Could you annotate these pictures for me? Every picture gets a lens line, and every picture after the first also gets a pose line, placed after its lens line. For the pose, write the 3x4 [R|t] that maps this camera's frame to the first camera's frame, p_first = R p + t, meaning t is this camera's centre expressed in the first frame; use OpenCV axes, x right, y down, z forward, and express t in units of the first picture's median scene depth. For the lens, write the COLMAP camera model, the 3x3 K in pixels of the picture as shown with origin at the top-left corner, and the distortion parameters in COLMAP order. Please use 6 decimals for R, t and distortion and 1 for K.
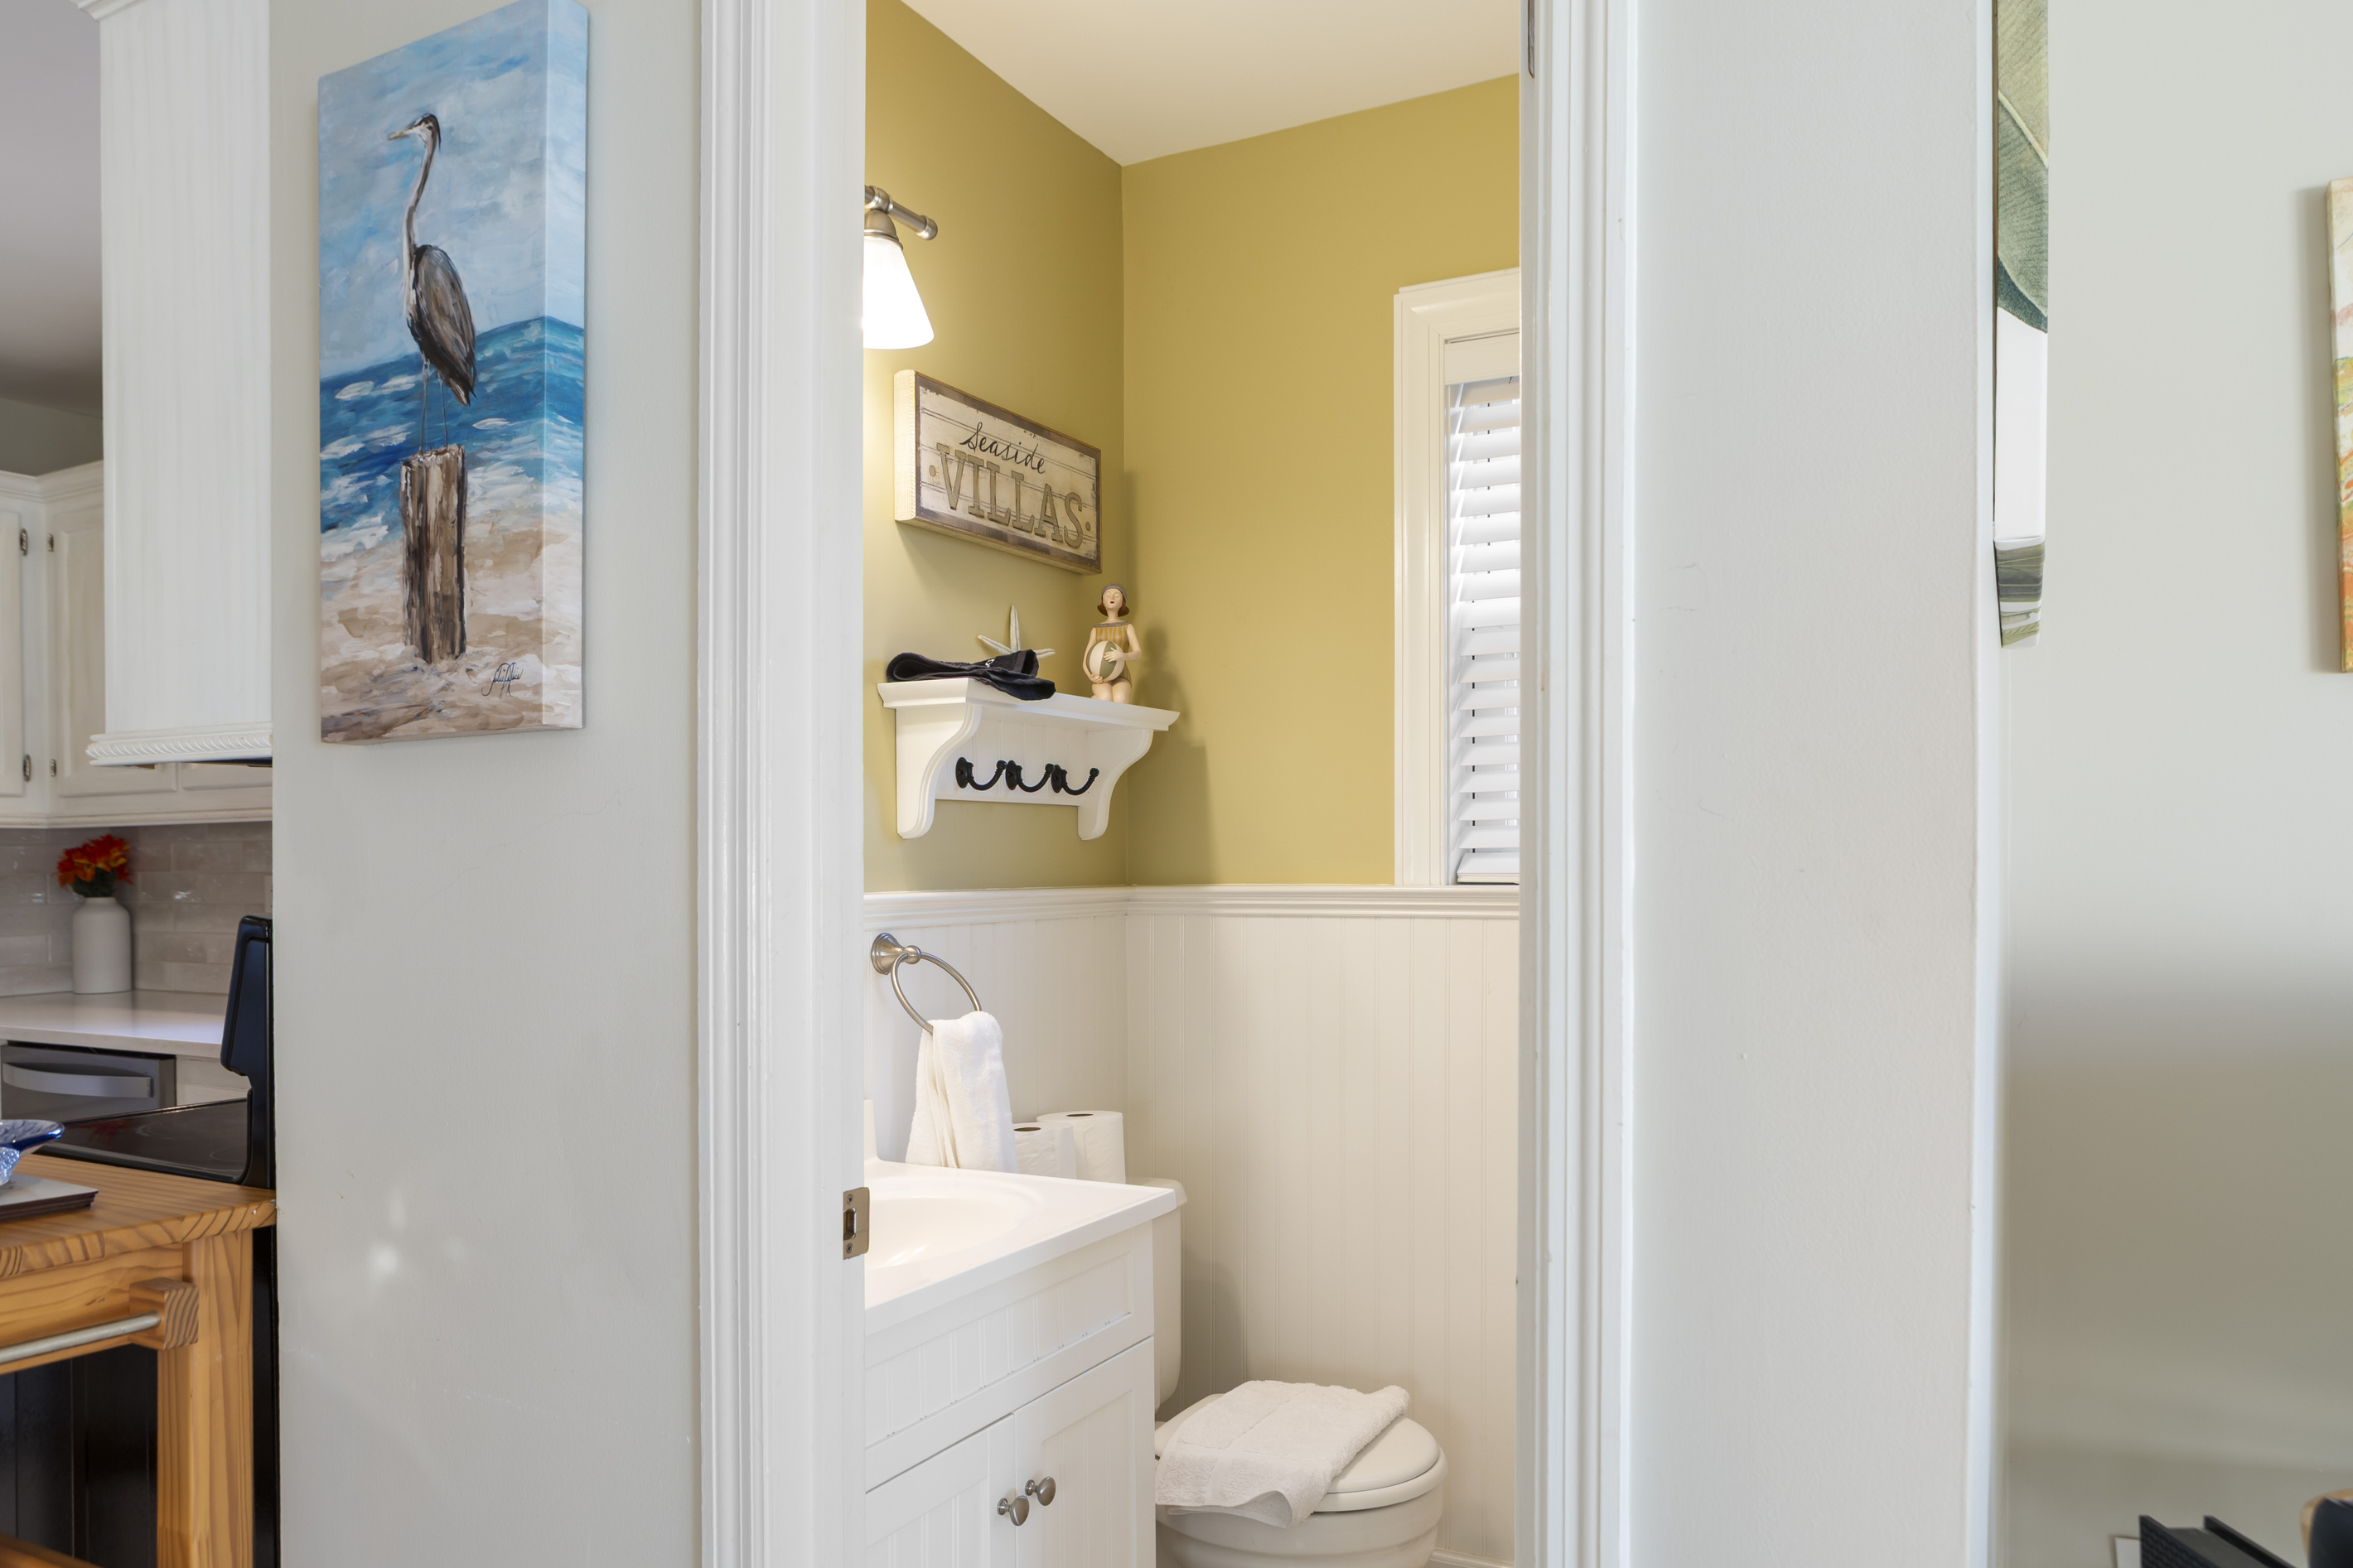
lens RADIAL K [[1626.5, 0, 1174.7], [0, 1626.5, 865.2], [0, 0, 1]] dist [-0.000617, 0.000101]
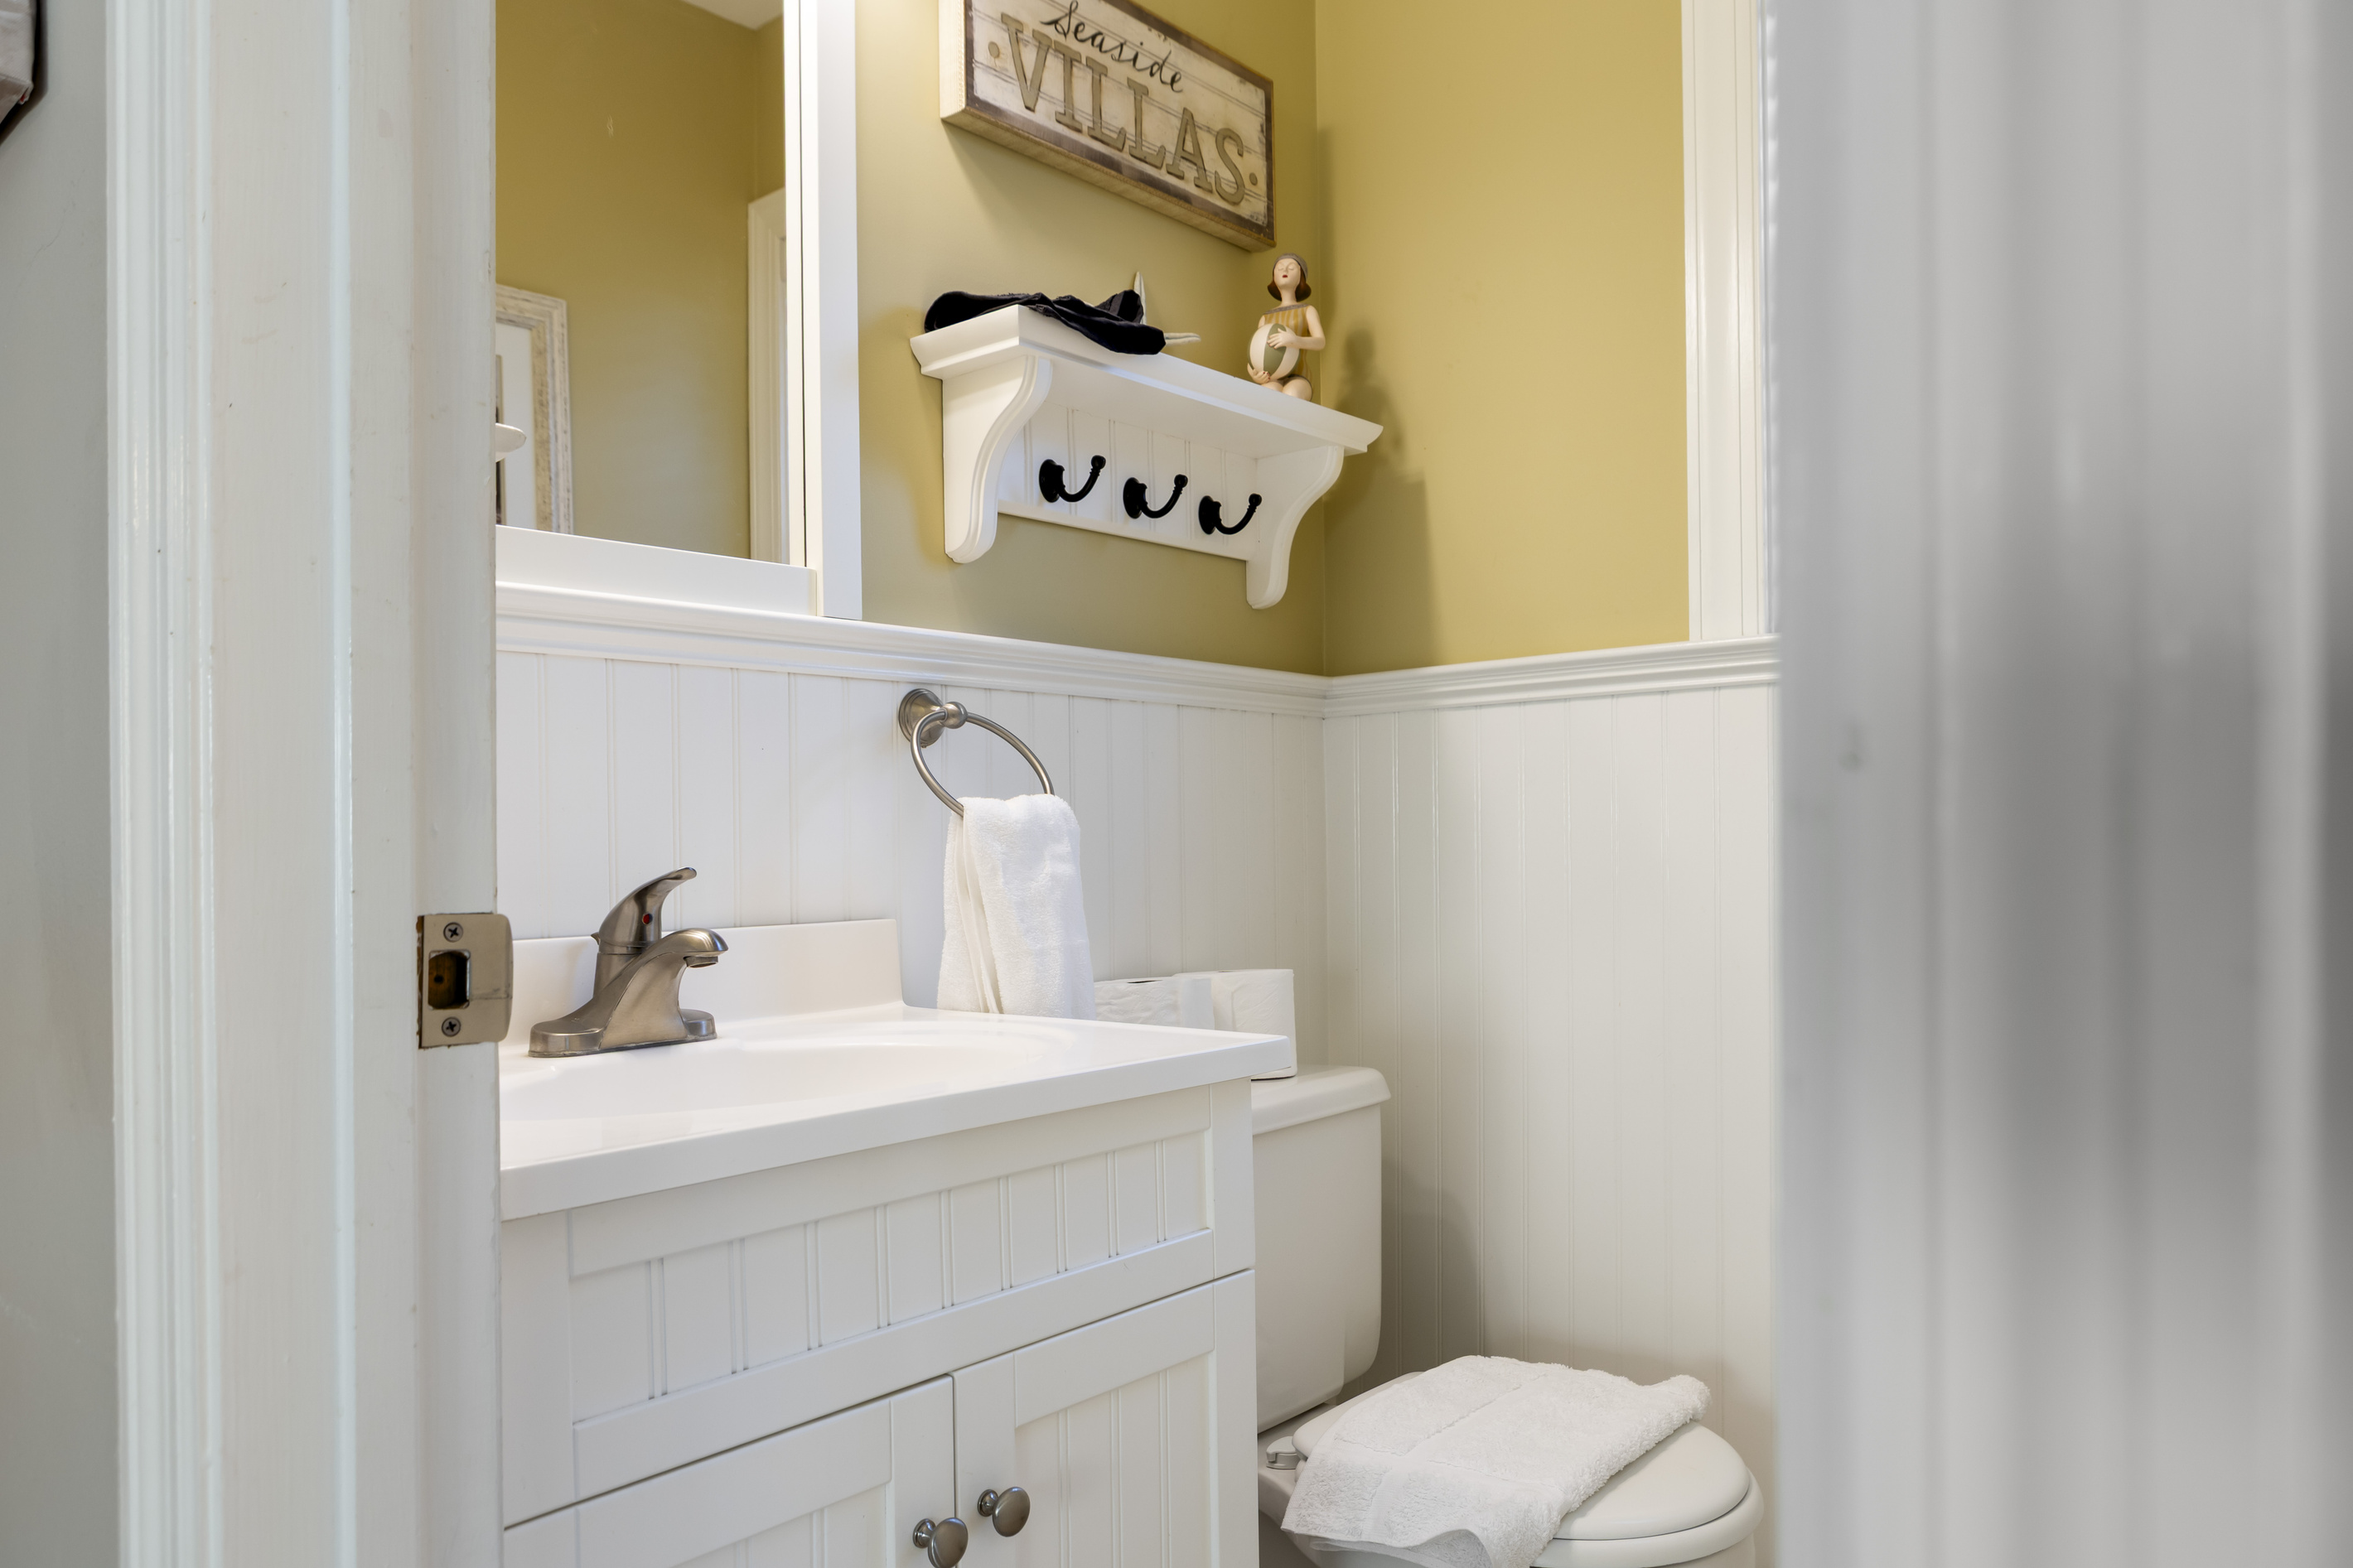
lens RADIAL K [[1615.9, 0, 1179.0], [0, 1615.9, 827.5], [0, 0, 1]] dist [-0.013978, -0.000451]
pose [[0.976017, -0.009234, -0.217500, 0.077210], [0.007372, 0.999929, -0.009374, 0.101245], [0.217571, 0.007545, 0.976015, 0.312338]]
